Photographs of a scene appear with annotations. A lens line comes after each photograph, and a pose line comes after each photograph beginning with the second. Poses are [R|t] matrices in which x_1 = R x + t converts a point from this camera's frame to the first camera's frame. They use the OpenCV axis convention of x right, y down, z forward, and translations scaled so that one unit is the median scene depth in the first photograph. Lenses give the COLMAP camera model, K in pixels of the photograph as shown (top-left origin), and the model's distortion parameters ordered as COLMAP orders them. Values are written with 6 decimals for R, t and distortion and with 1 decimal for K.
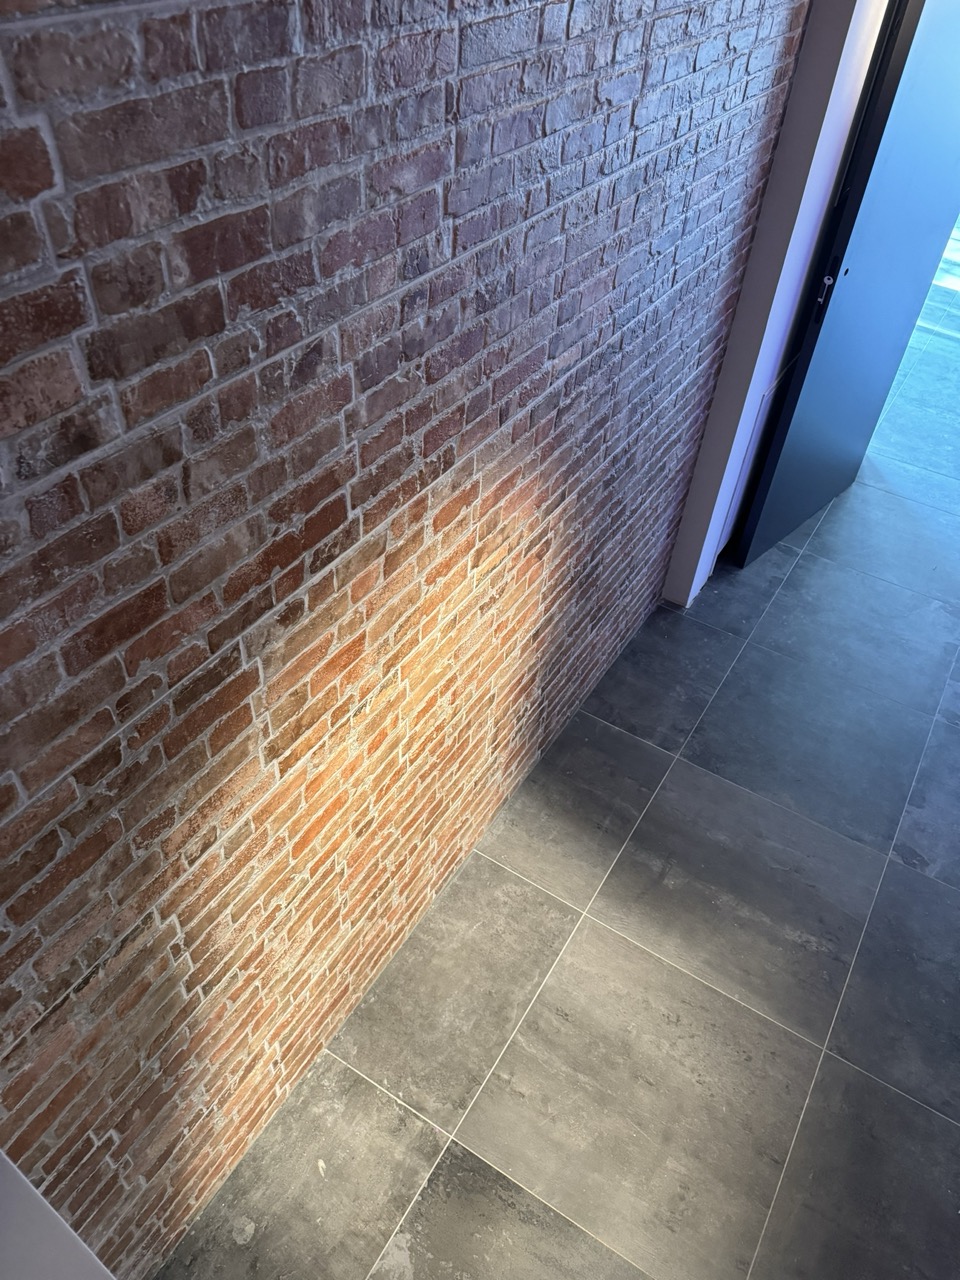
lens RADIAL K [[915.0, 0, 476.4], [0, 915.0, 635.5], [0, 0, 1]] dist [0.042119, -0.045559]
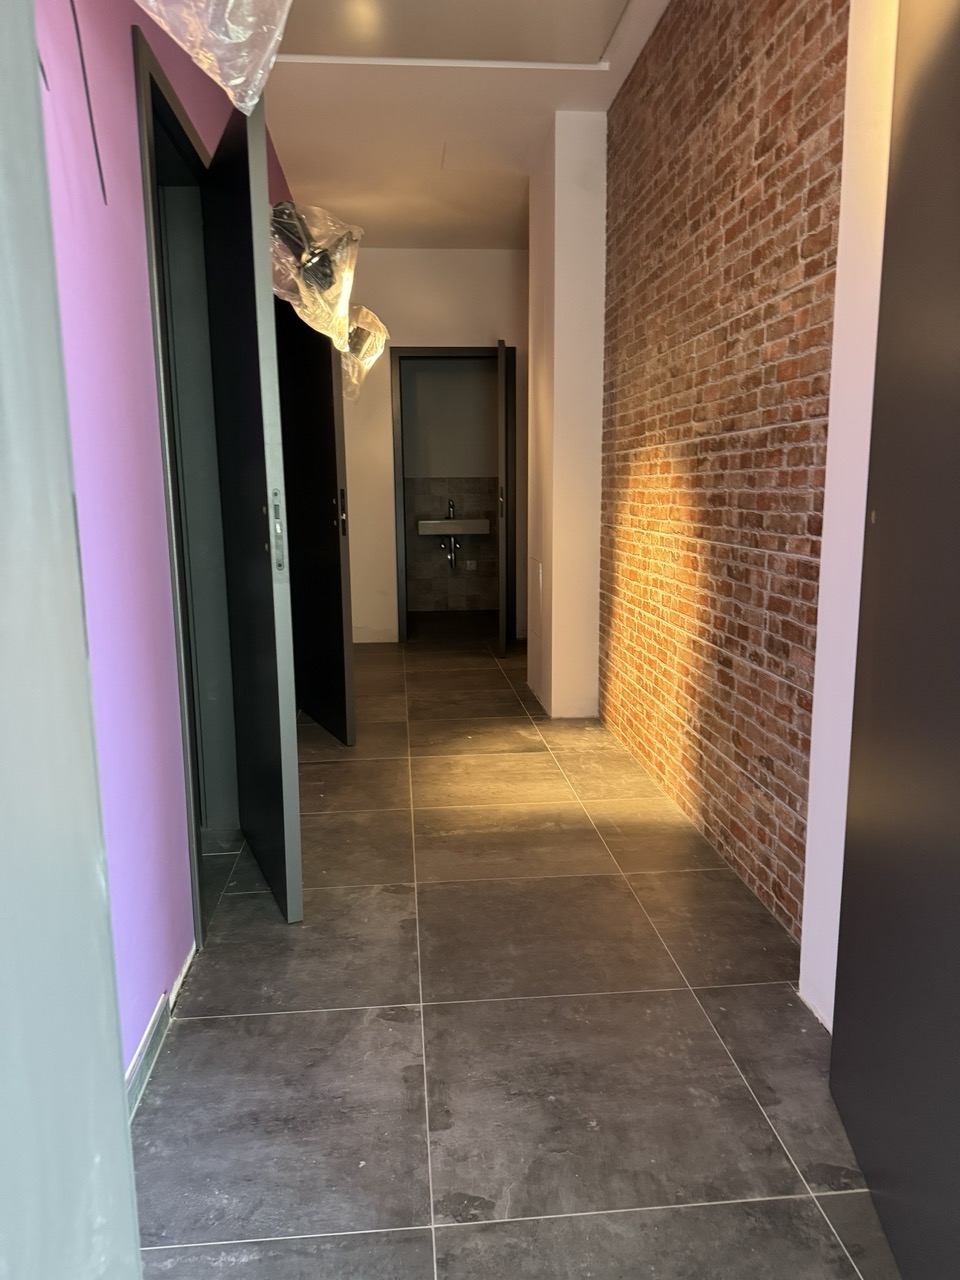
lens RADIAL K [[915.0, 0, 477.7], [0, 915.0, 644.5], [0, 0, 1]] dist [0.042119, -0.045559]
pose [[-0.798061, 0.052463, -0.600289, 1.223293], [-0.434194, 0.640692, 0.633238, -0.778230], [0.417822, 0.766004, -0.488532, 1.611771]]
